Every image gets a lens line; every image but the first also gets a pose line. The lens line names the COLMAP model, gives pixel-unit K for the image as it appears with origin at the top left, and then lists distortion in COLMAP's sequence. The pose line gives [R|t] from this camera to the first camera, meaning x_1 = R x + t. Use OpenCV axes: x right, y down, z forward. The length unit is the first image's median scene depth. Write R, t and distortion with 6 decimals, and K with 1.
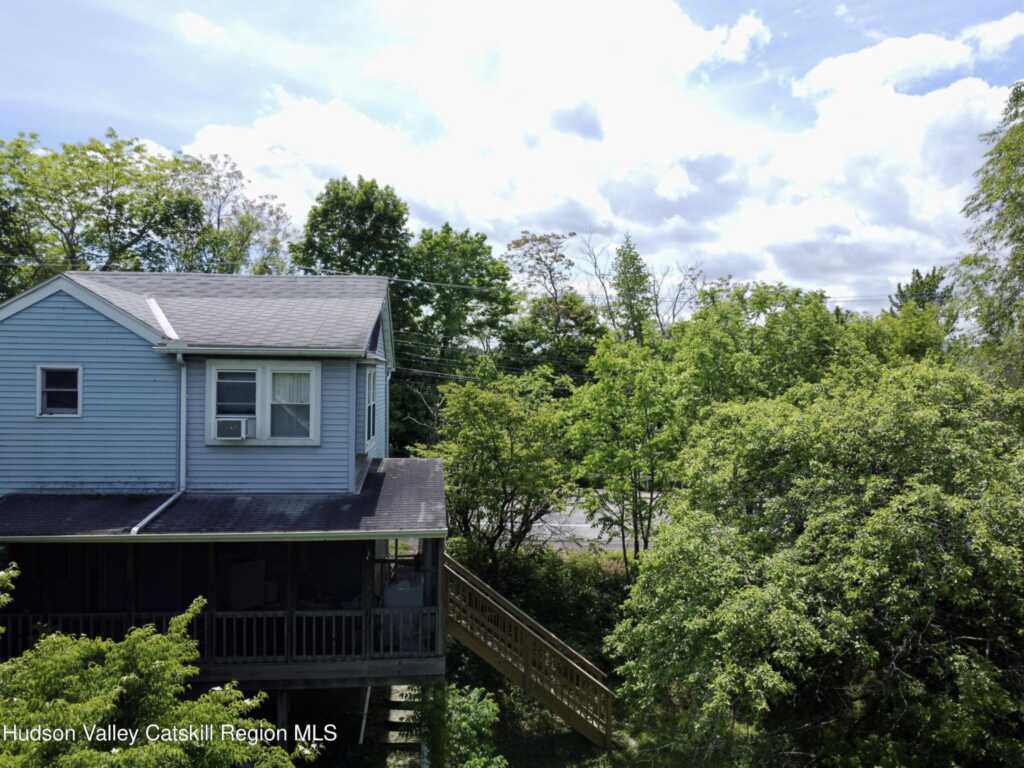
lens RADIAL K [[779.0, 0, 514.6], [0, 779.0, 382.7], [0, 0, 1]] dist [0.000911, -0.004456]
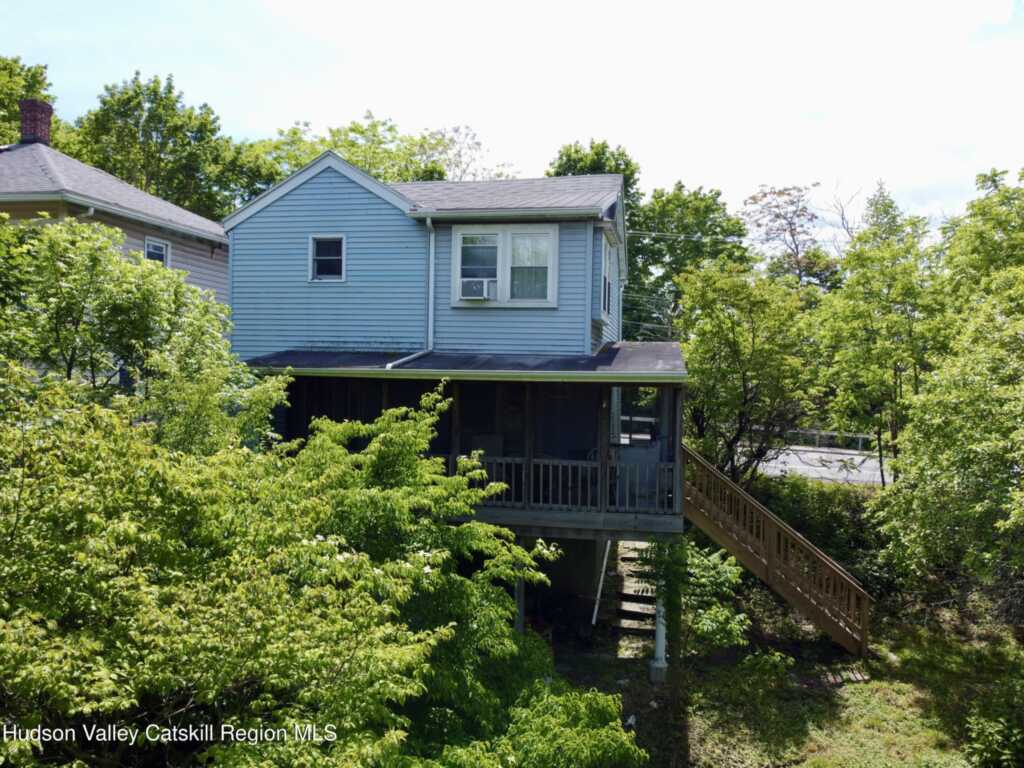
lens RADIAL K [[779.0, 0, 514.6], [0, 779.0, 382.7], [0, 0, 1]] dist [0.000911, -0.004456]
pose [[0.958546, 0.007920, -0.284828, -0.012738], [-0.008778, 0.999960, -0.001735, 0.150751], [0.284803, 0.004163, 0.958577, 0.017055]]
